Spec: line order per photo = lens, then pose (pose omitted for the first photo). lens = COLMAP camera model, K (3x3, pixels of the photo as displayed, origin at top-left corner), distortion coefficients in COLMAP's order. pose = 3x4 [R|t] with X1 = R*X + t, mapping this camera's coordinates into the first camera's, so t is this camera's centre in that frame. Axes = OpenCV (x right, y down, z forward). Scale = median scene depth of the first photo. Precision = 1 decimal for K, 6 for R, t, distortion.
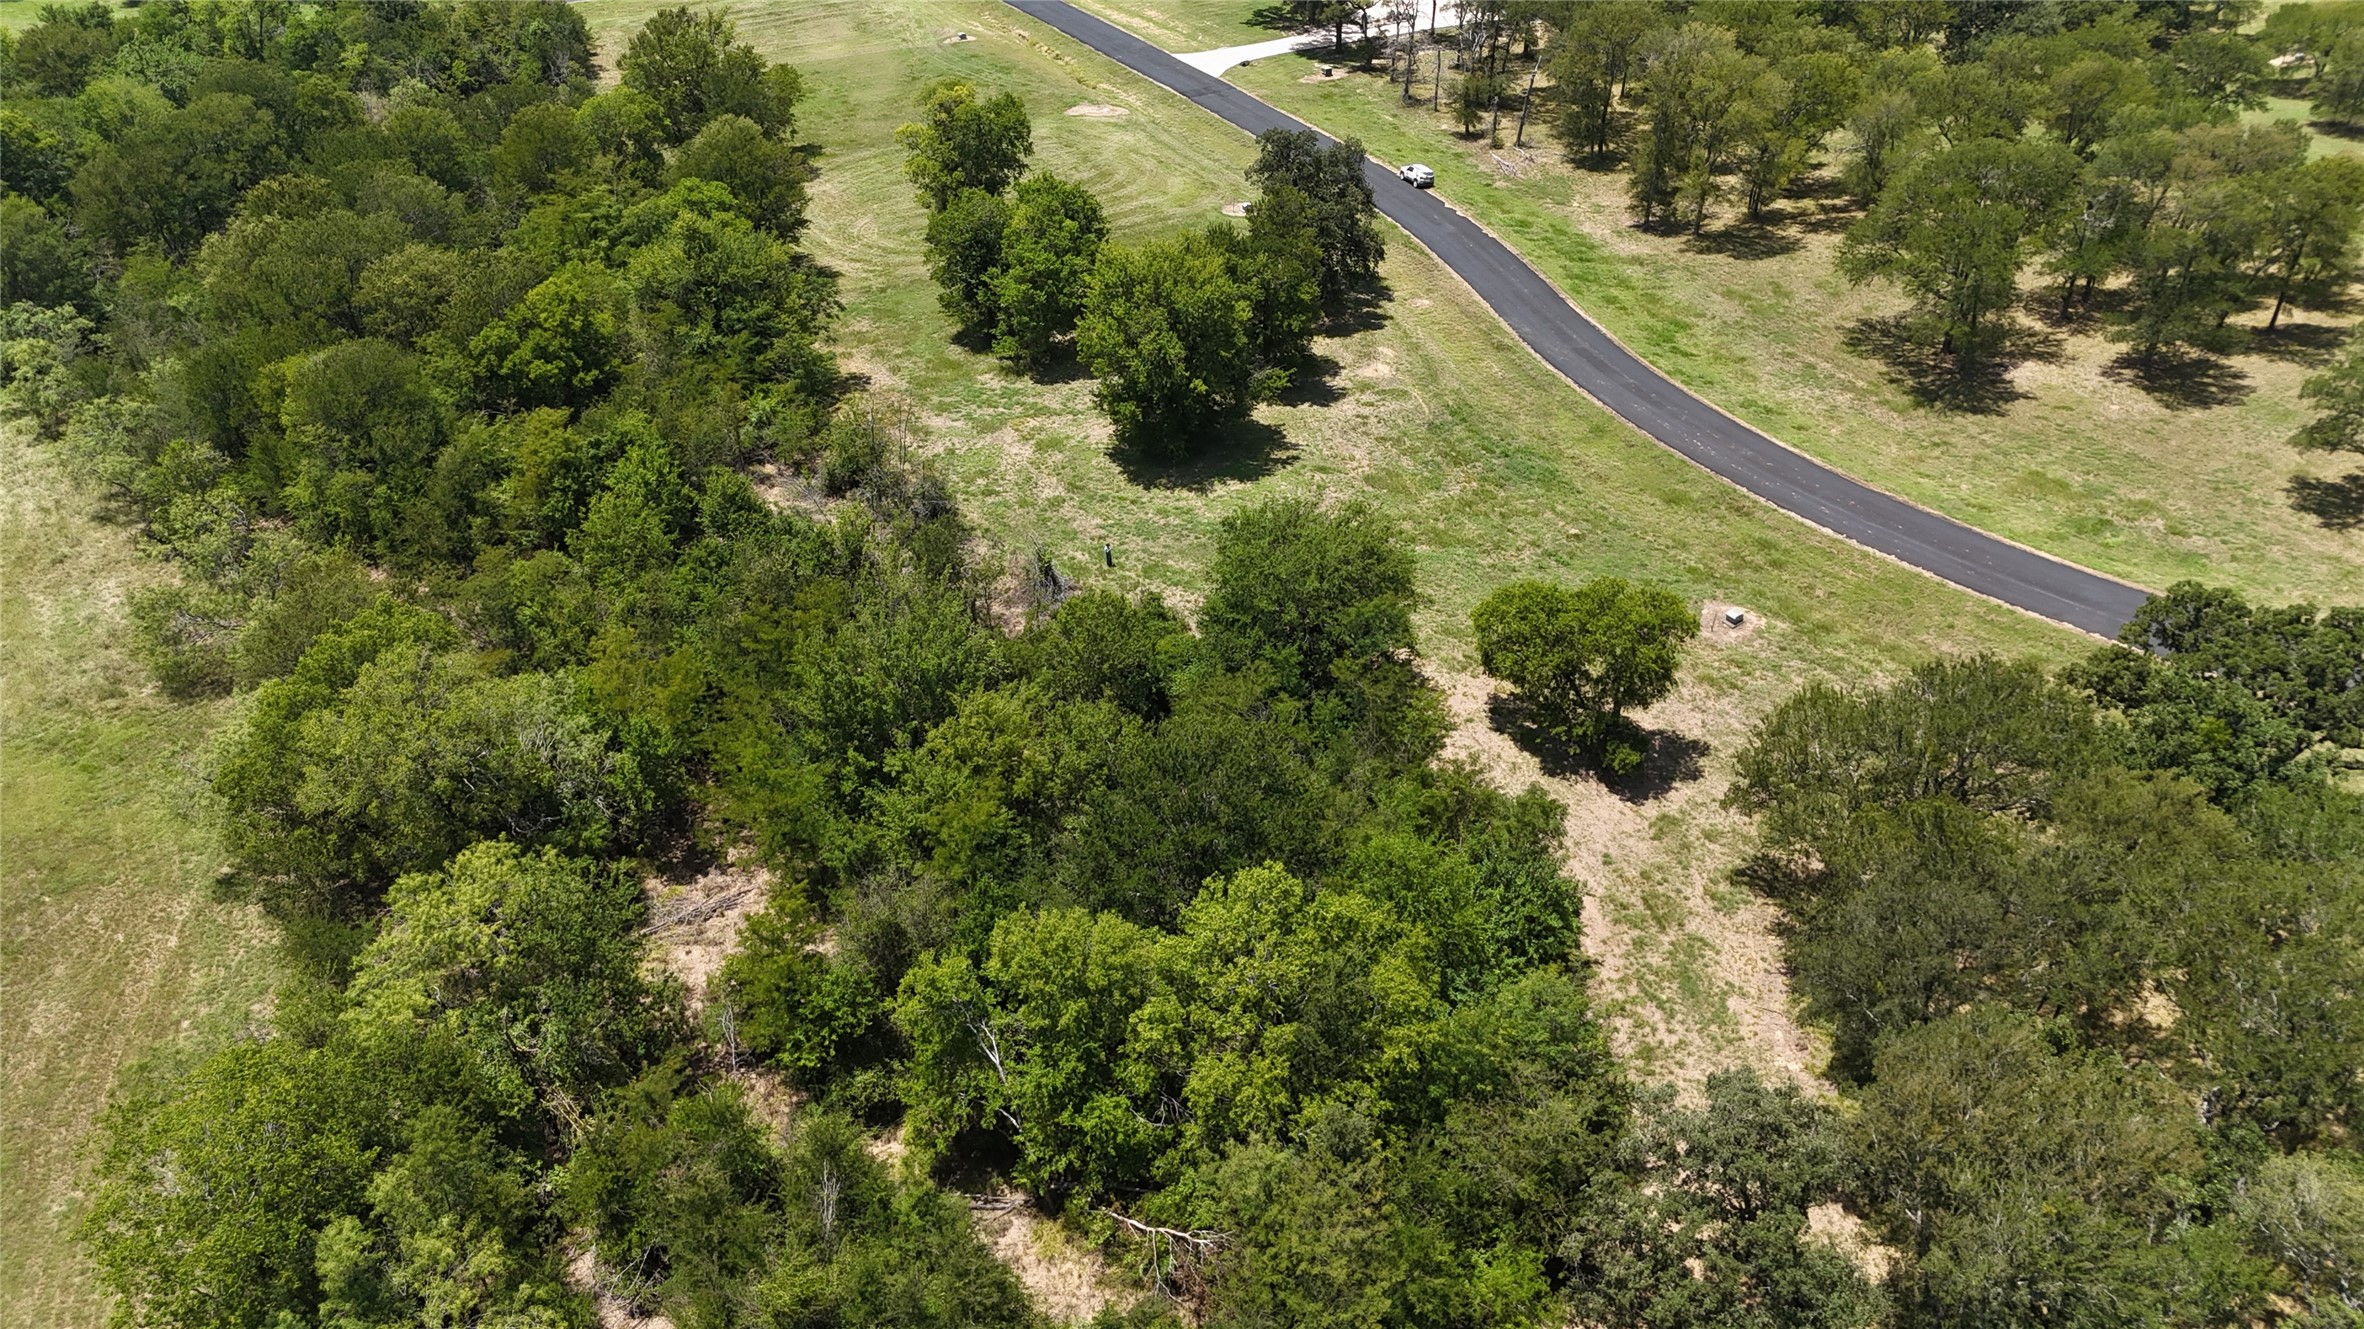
lens RADIAL K [[1748.2, 0, 1182.0], [0, 1748.2, 664.5], [0, 0, 1]] dist [0.067967, -0.070900]
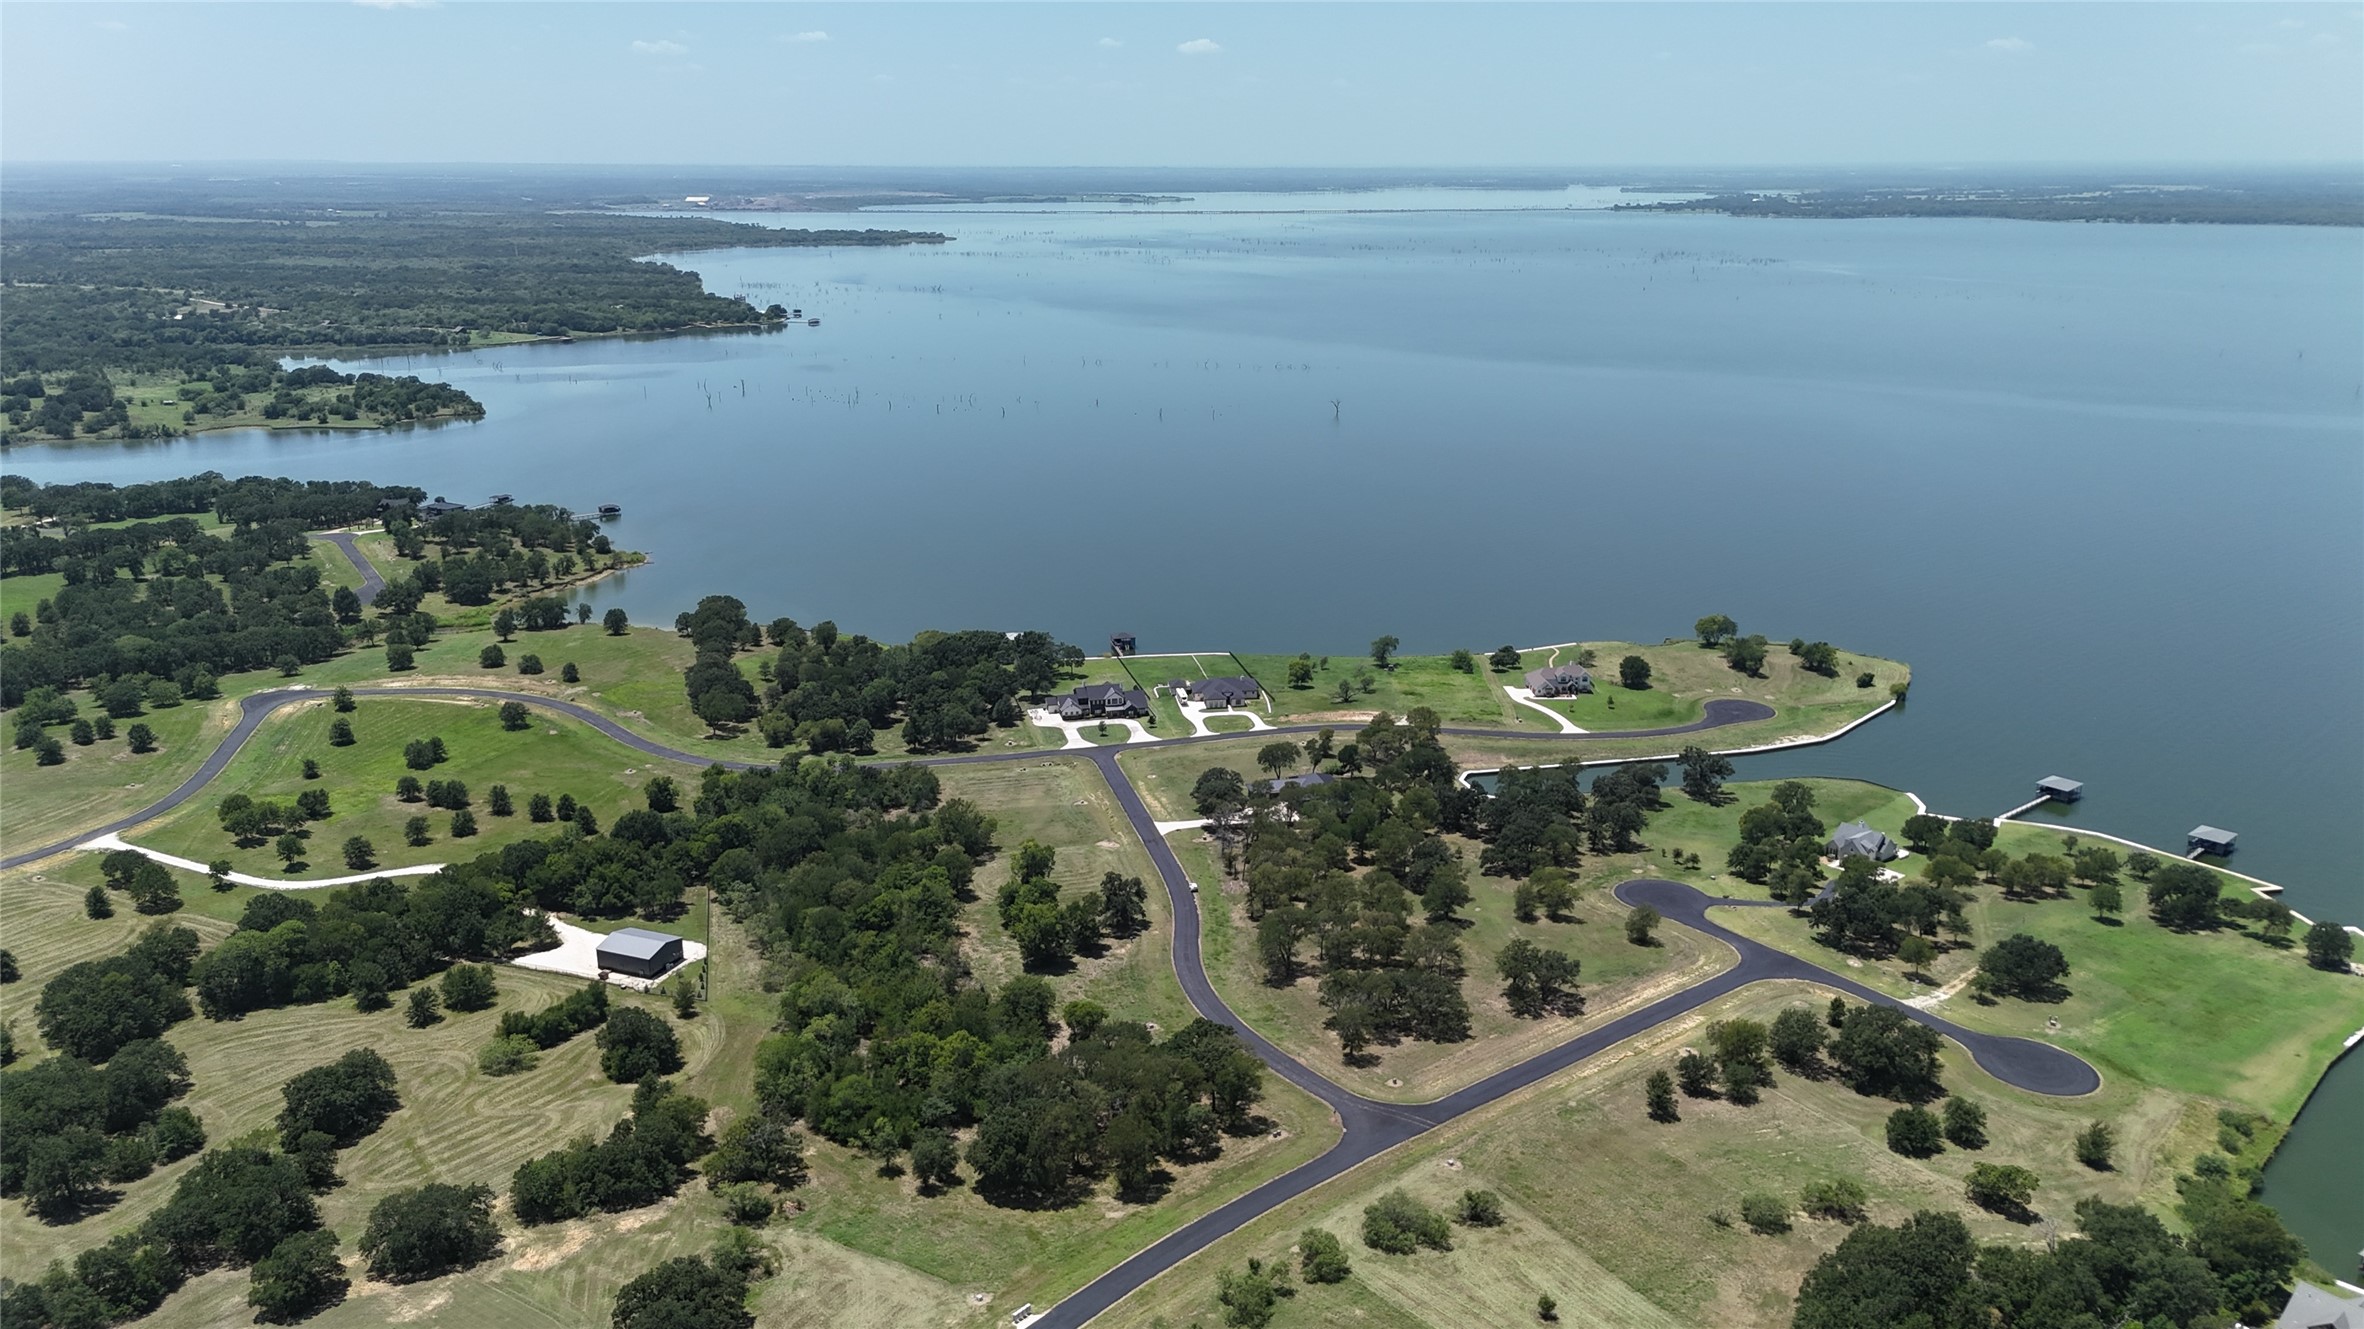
lens RADIAL K [[1760.1, 0, 1182.0], [0, 1760.1, 664.5], [0, 0, 1]] dist [0.178704, -0.072253]
pose [[0.967235, 0.094221, -0.235753, 0.984770], [-0.165127, 0.938811, -0.302270, 0.314059], [0.192847, 0.331295, 0.923609, -2.247513]]
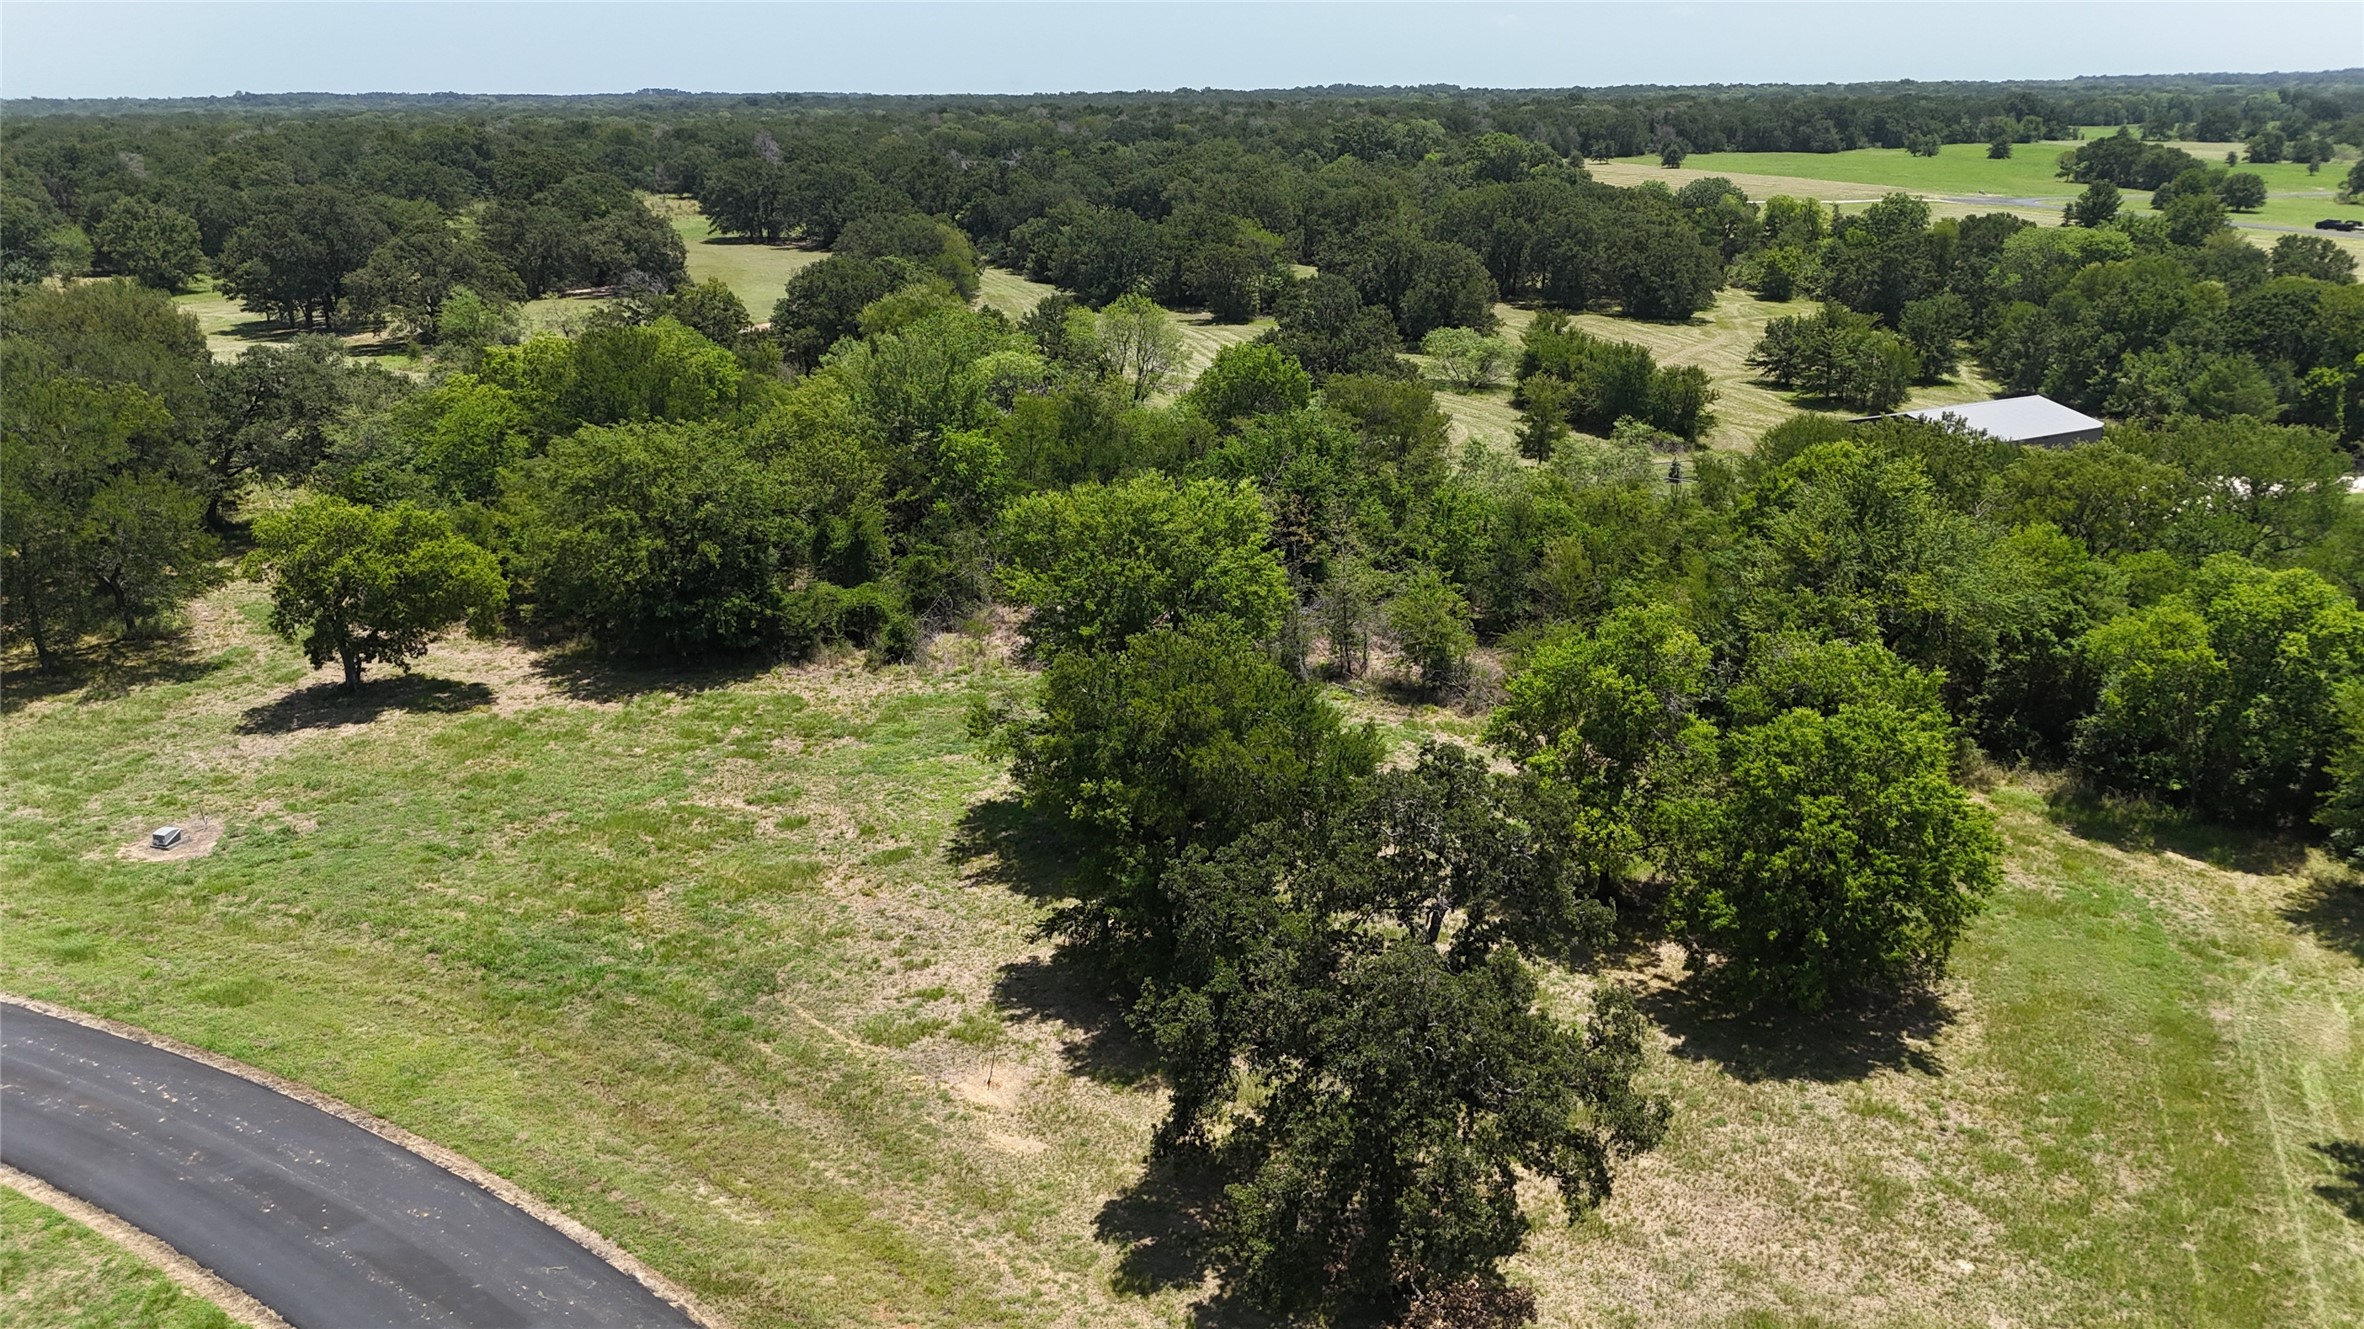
lens RADIAL K [[1748.2, 0, 1182.0], [0, 1748.2, 664.5], [0, 0, 1]] dist [0.067967, -0.070900]
pose [[-0.801306, 0.213218, -0.558970, 0.305318], [-0.323144, 0.632052, 0.704335, -0.574289], [0.503475, 0.745015, -0.437567, 1.203866]]
